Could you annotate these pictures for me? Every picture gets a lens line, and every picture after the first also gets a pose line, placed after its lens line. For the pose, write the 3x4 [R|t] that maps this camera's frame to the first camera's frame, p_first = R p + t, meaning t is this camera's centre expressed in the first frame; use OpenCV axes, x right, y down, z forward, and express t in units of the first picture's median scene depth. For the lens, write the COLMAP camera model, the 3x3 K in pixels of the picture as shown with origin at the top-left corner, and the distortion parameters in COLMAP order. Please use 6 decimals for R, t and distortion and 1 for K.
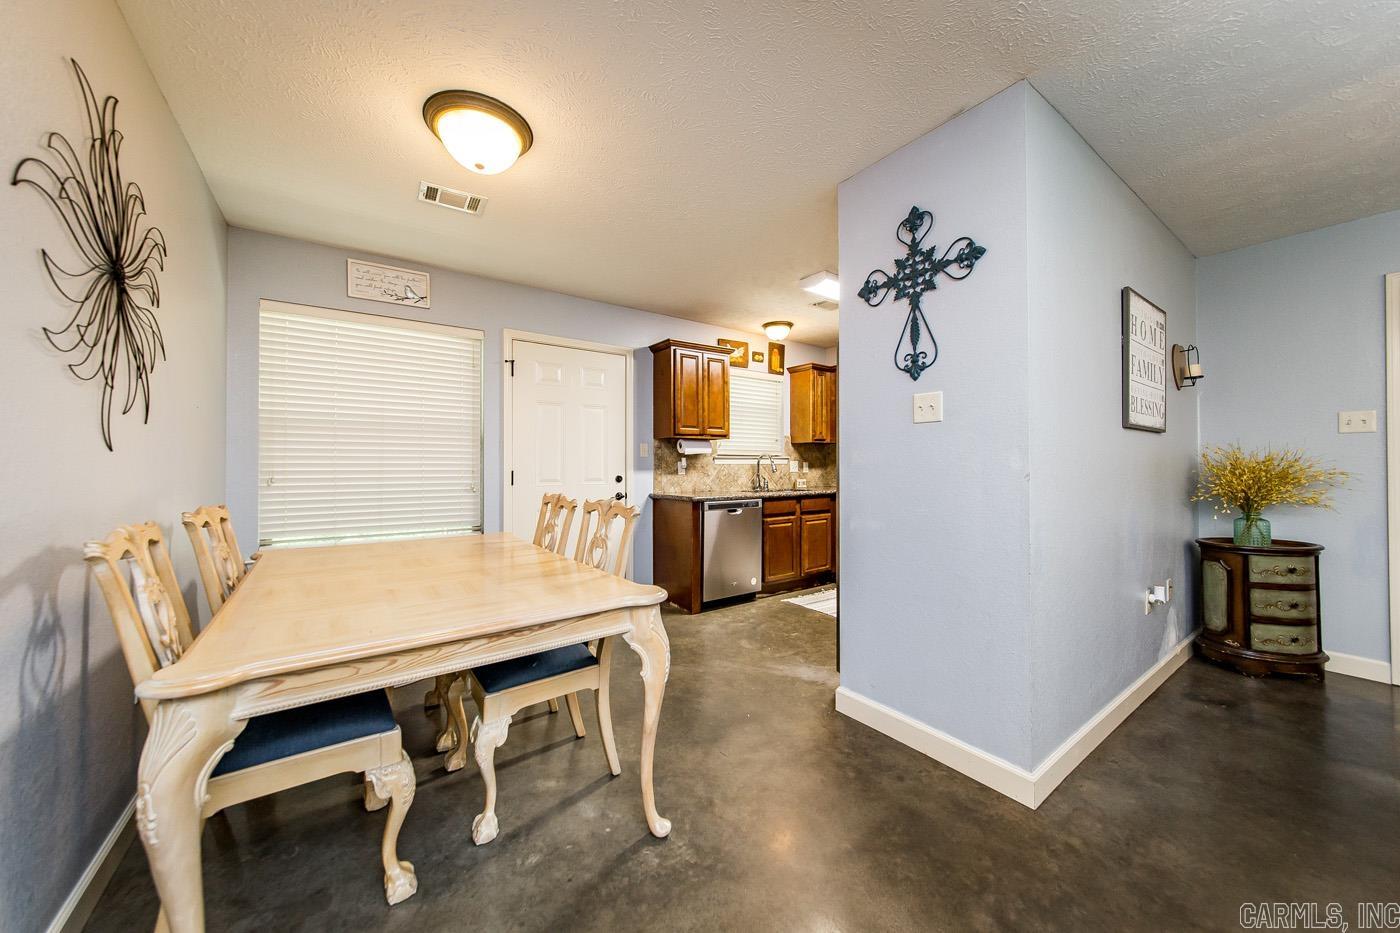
lens RADIAL K [[496.6, 0, 708.9], [0, 496.6, 461.3], [0, 0, 1]] dist [0.013292, -0.000006]
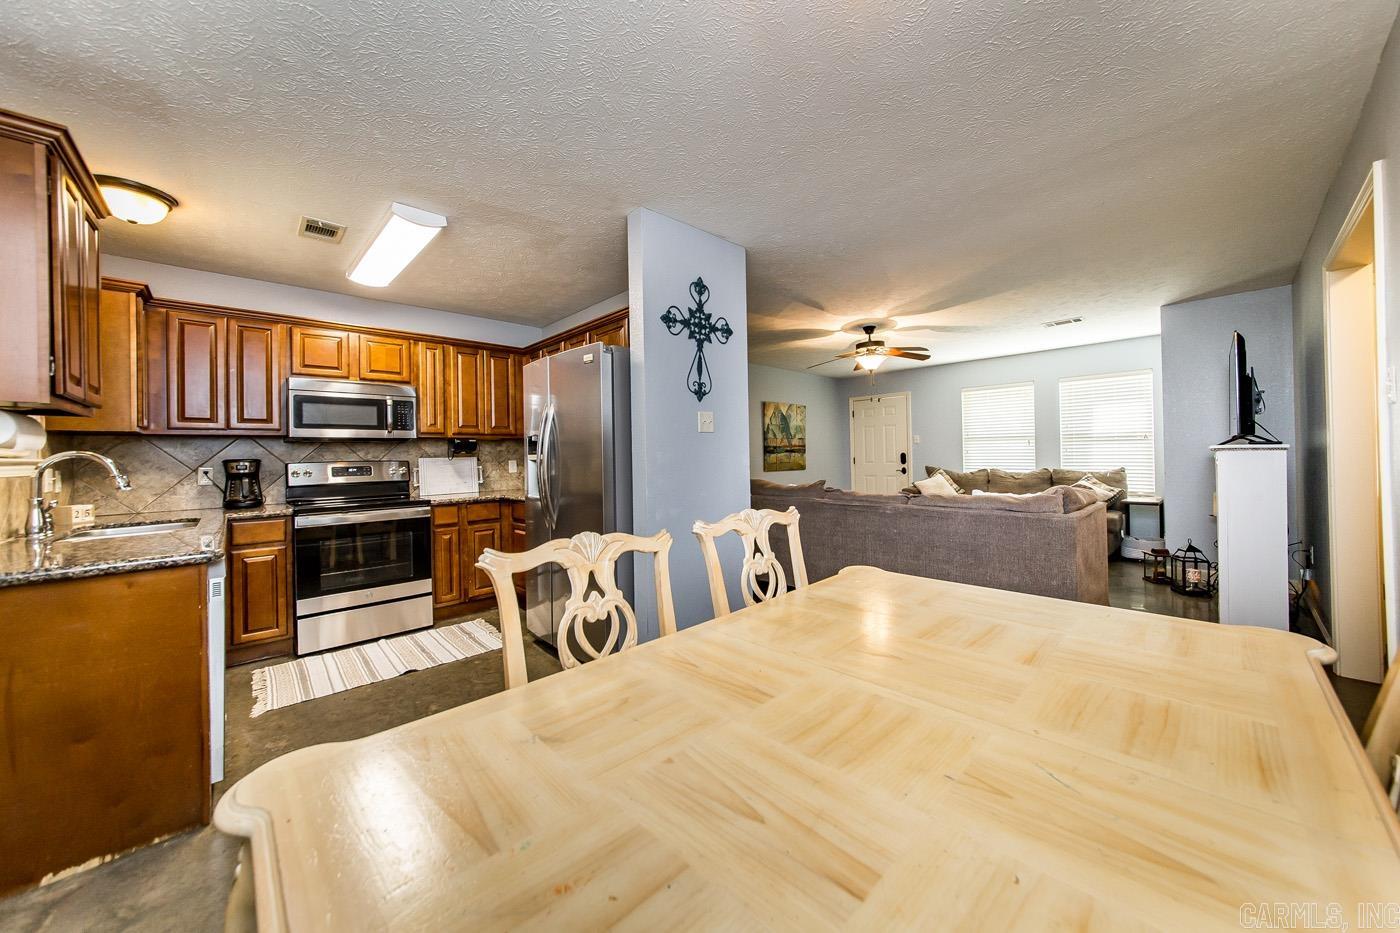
lens RADIAL K [[496.0, 0, 701.4], [0, 496.0, 454.8], [0, 0, 1]] dist [-0.001693, -0.000100]
pose [[-0.117335, 0.004634, 0.993082, -0.678060], [0.013140, 0.999909, -0.003113, -0.007185], [-0.993005, 0.012684, -0.117386, 0.821424]]
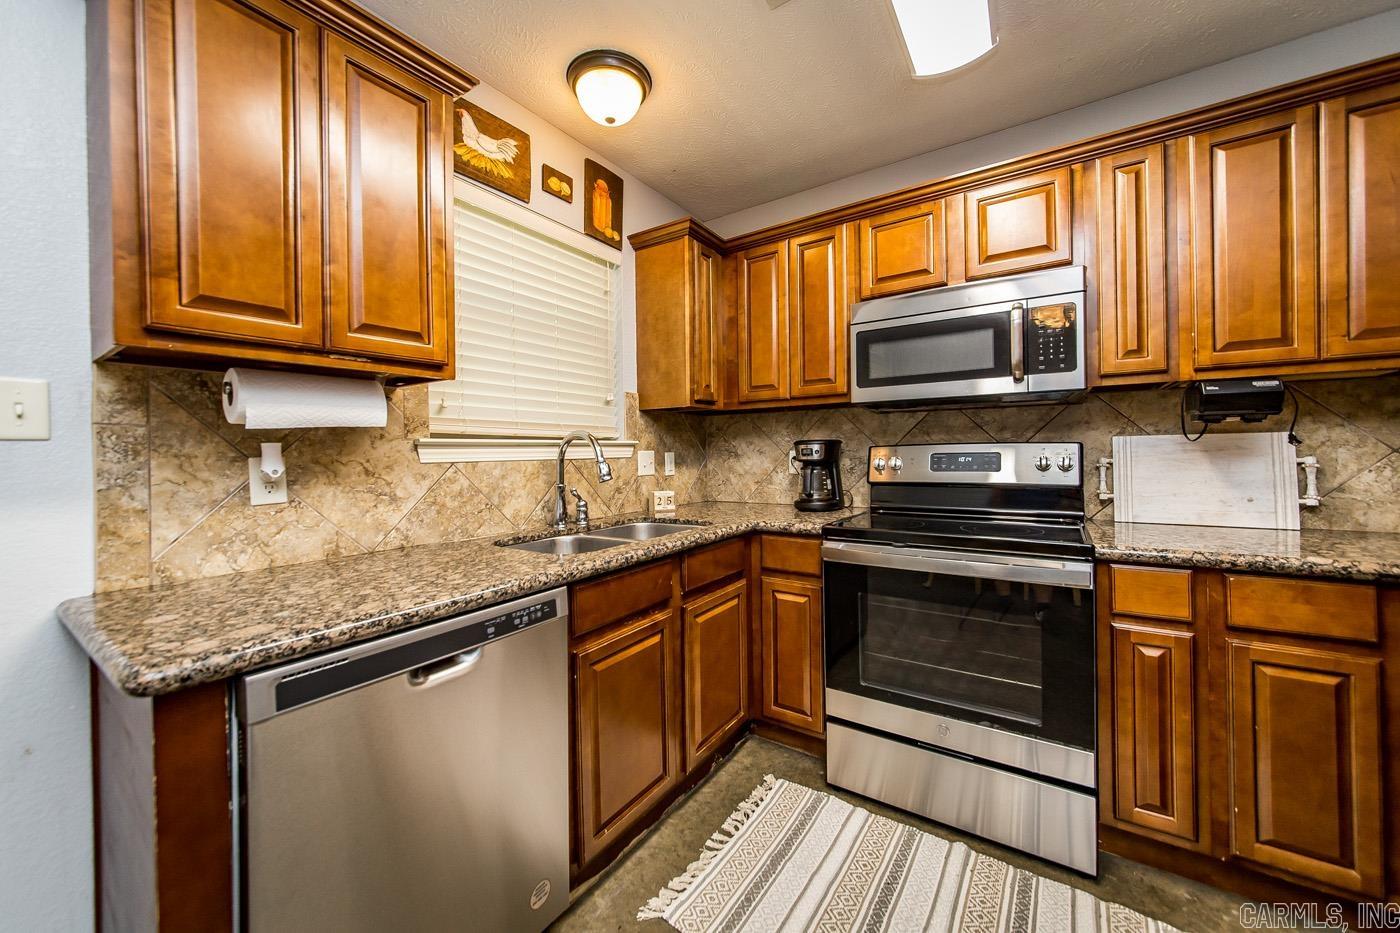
lens RADIAL K [[522.3, 0, 703.4], [0, 522.3, 450.6], [0, 0, 1]] dist [-0.001165, -0.000308]
pose [[0.942482, -0.012037, 0.334040, 0.117772], [0.011639, 0.999927, 0.003193, -0.002271], [-0.334054, 0.000879, 0.942554, 1.007038]]
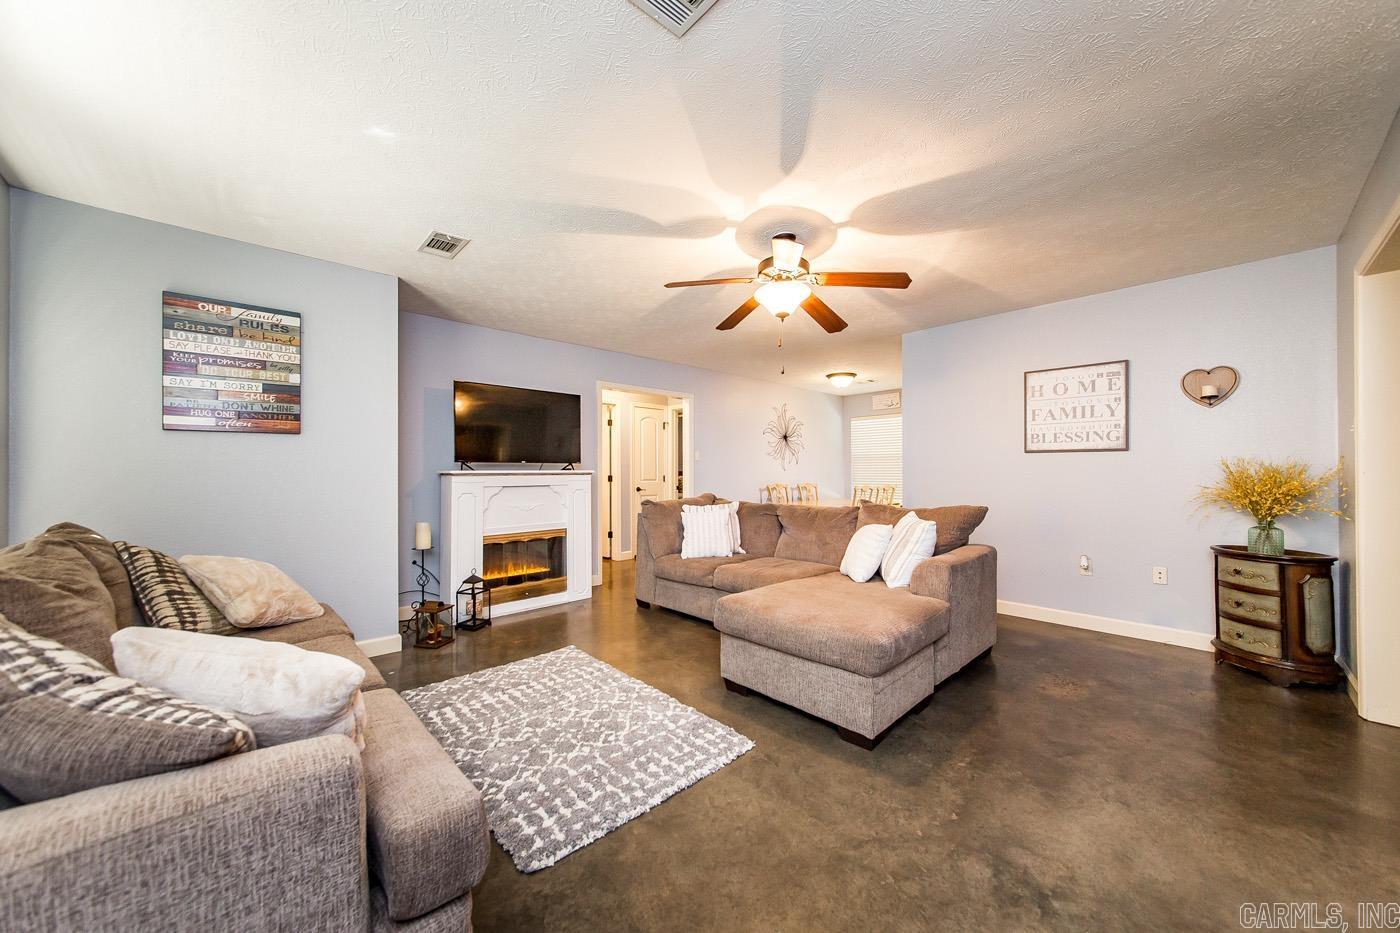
lens RADIAL K [[508.2, 0, 703.6], [0, 508.2, 472.1], [0, 0, 1]] dist [0.005759, 0.000073]
pose [[0.128692, -0.000828, -0.991684, 1.934260], [0.009780, 0.999952, 0.000434, -0.008273], [0.991636, -0.009754, 0.128694, -0.257947]]
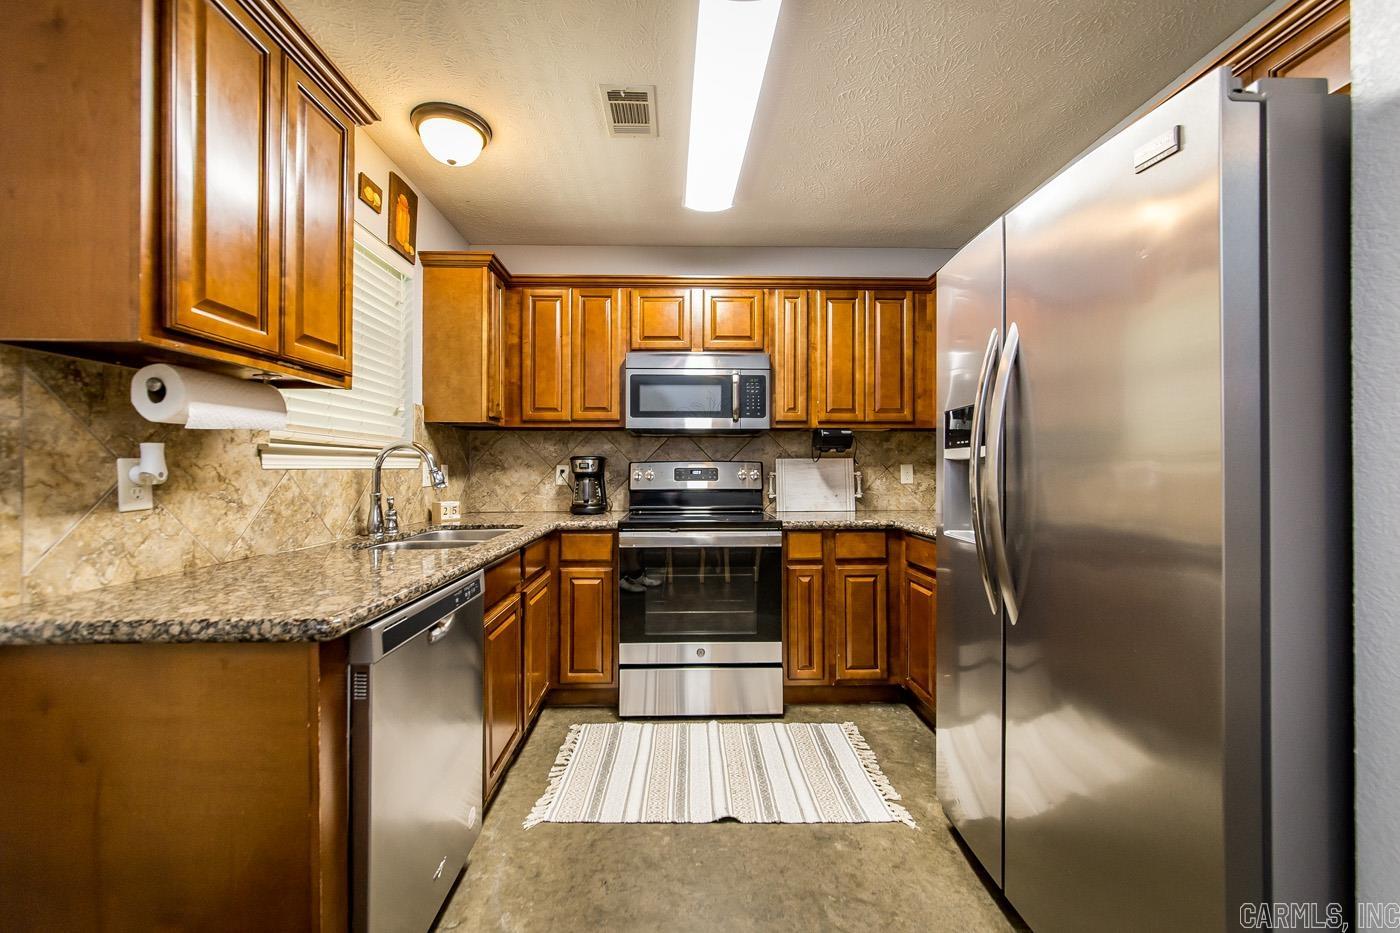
lens RADIAL K [[544.8, 0, 689.5], [0, 544.8, 464.0], [0, 0, 1]] dist [-0.000710, 0.000203]
pose [[0.578104, 0.006602, 0.815936, -0.181232], [-0.005065, 0.999977, -0.004503, 0.004497], [-0.815947, -0.001530, 0.578124, 0.958963]]
